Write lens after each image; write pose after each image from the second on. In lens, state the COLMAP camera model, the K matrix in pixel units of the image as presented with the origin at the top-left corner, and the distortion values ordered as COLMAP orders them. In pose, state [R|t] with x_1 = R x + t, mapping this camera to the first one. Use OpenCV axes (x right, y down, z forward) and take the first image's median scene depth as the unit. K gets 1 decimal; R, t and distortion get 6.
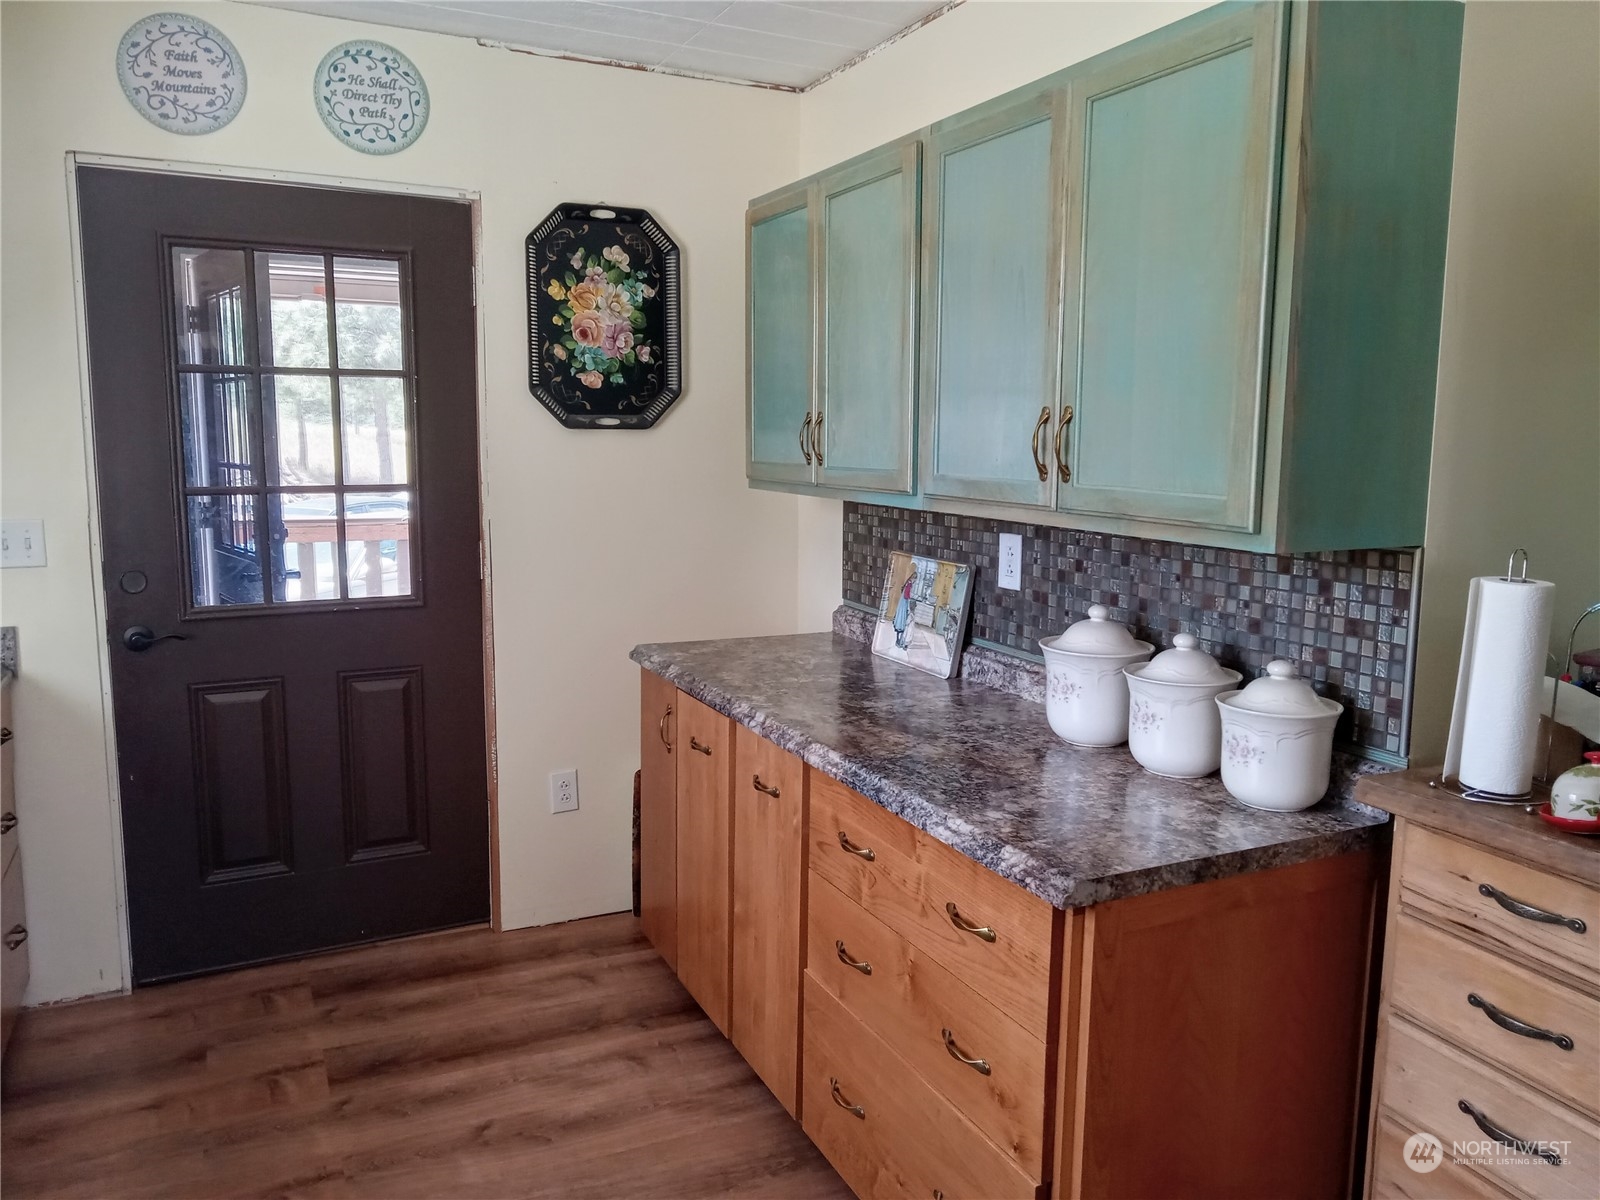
lens RADIAL K [[1186.0, 0, 796.7], [0, 1186.0, 591.6], [0, 0, 1]] dist [-0.003468, -0.002479]
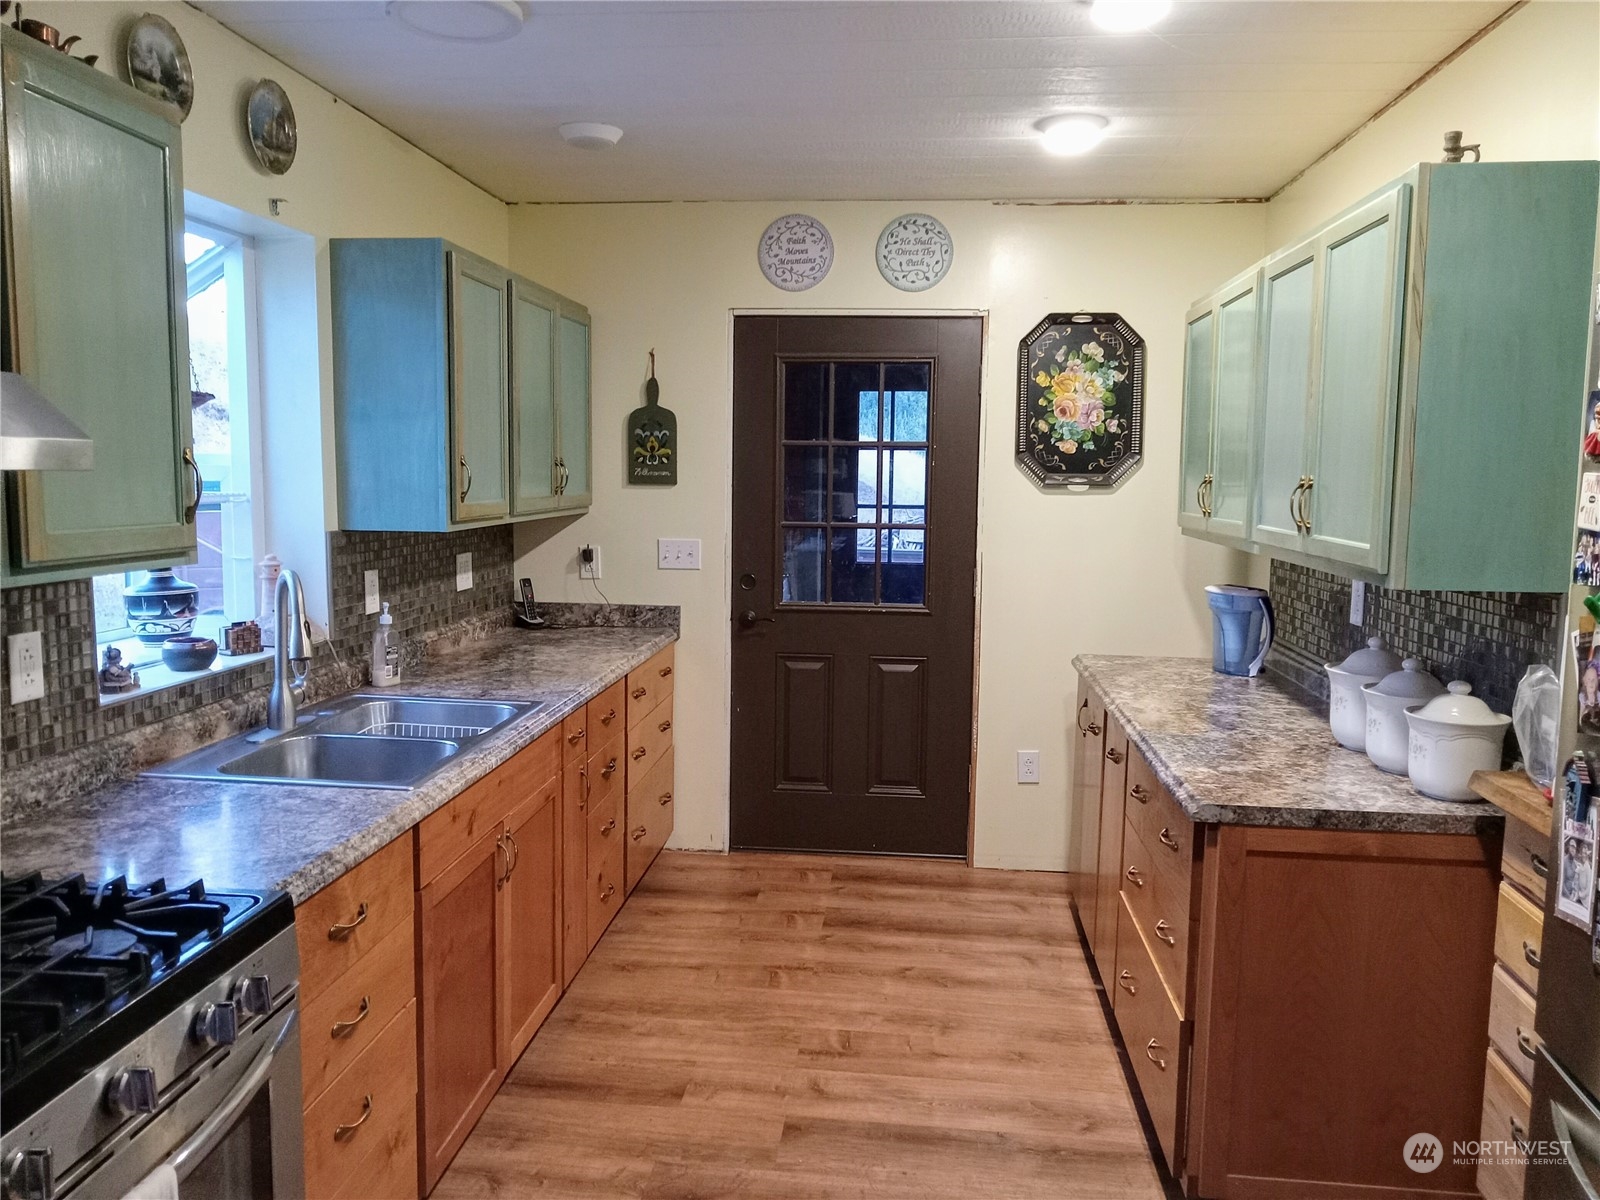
lens RADIAL K [[1186.0, 0, 792.8], [0, 1186.0, 594.1], [0, 0, 1]] dist [-0.003468, -0.002479]
pose [[0.851134, 0.058121, -0.521722, 0.280478], [-0.077011, 0.996924, -0.014576, 0.023951], [0.519269, 0.052585, 0.852991, -0.266058]]
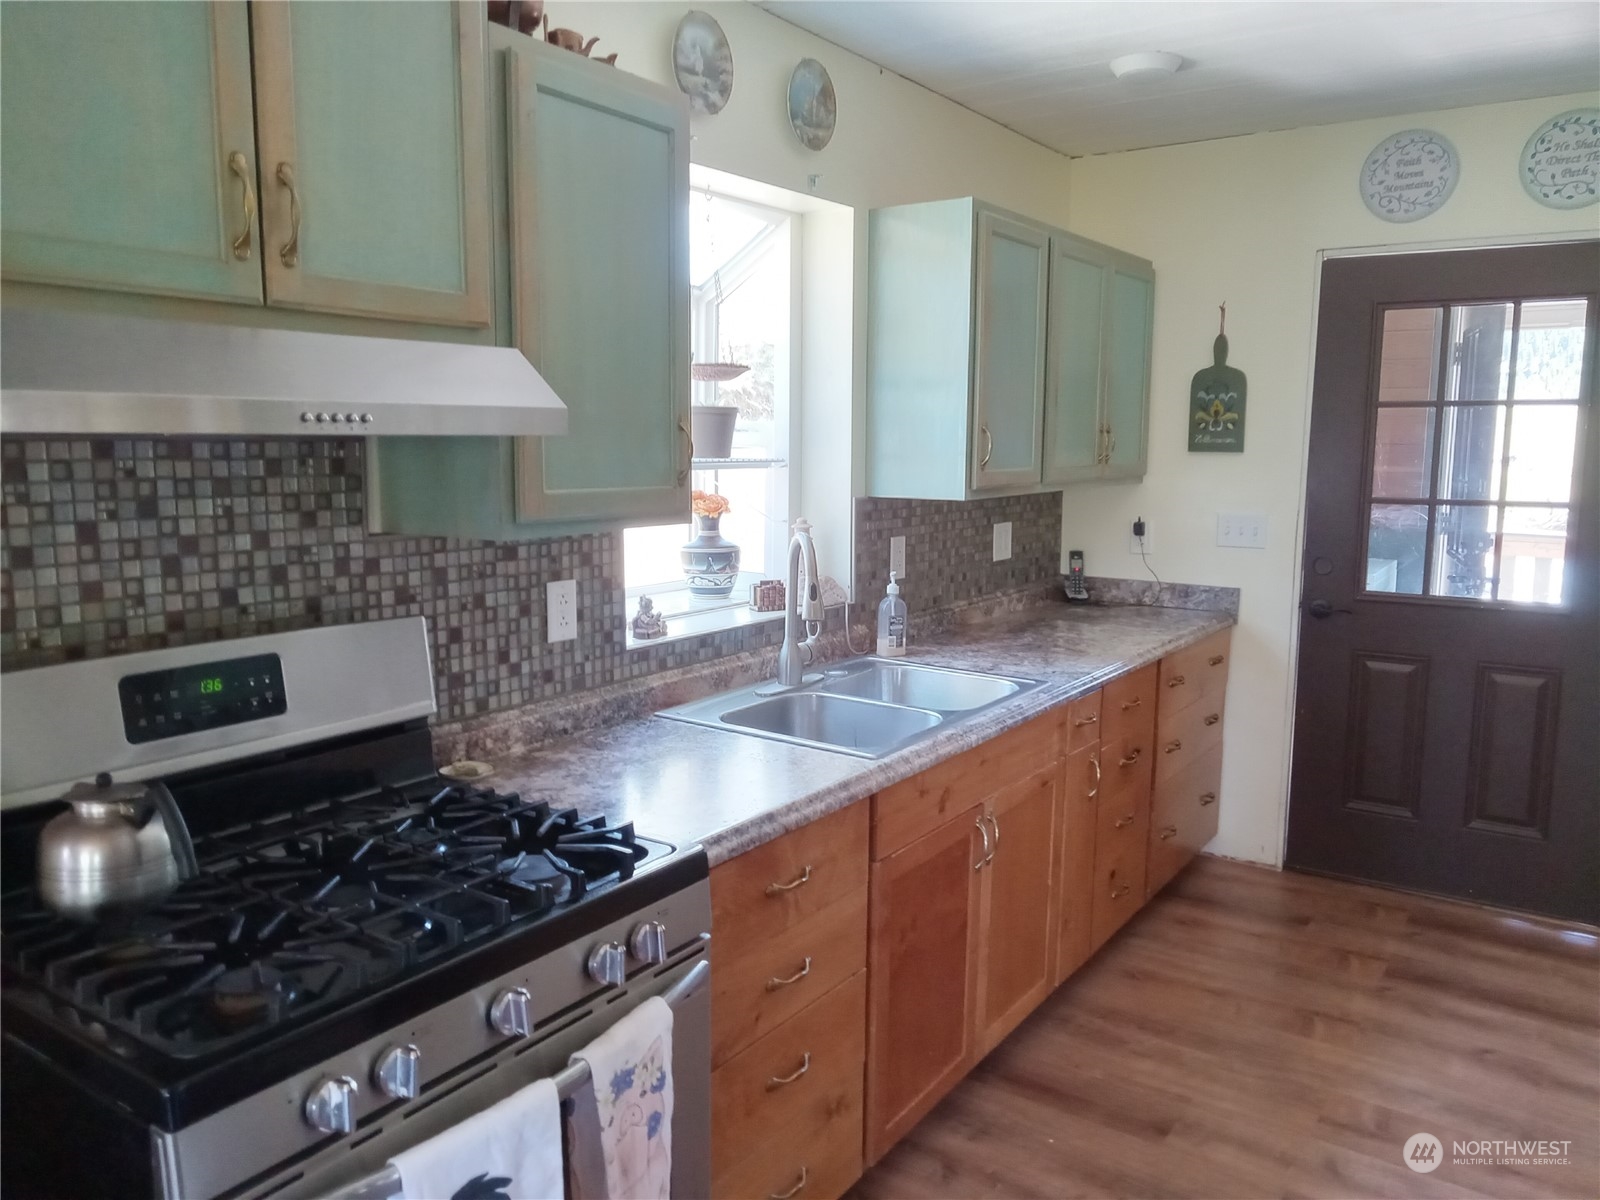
lens RADIAL K [[1186.0, 0, 787.8], [0, 1186.0, 592.3], [0, 0, 1]] dist [-0.003468, -0.002479]
pose [[0.485148, 0.111424, -0.867304, 0.296275], [-0.120581, 0.990898, 0.059852, 0.013858], [0.866078, 0.075544, 0.494168, -0.170903]]
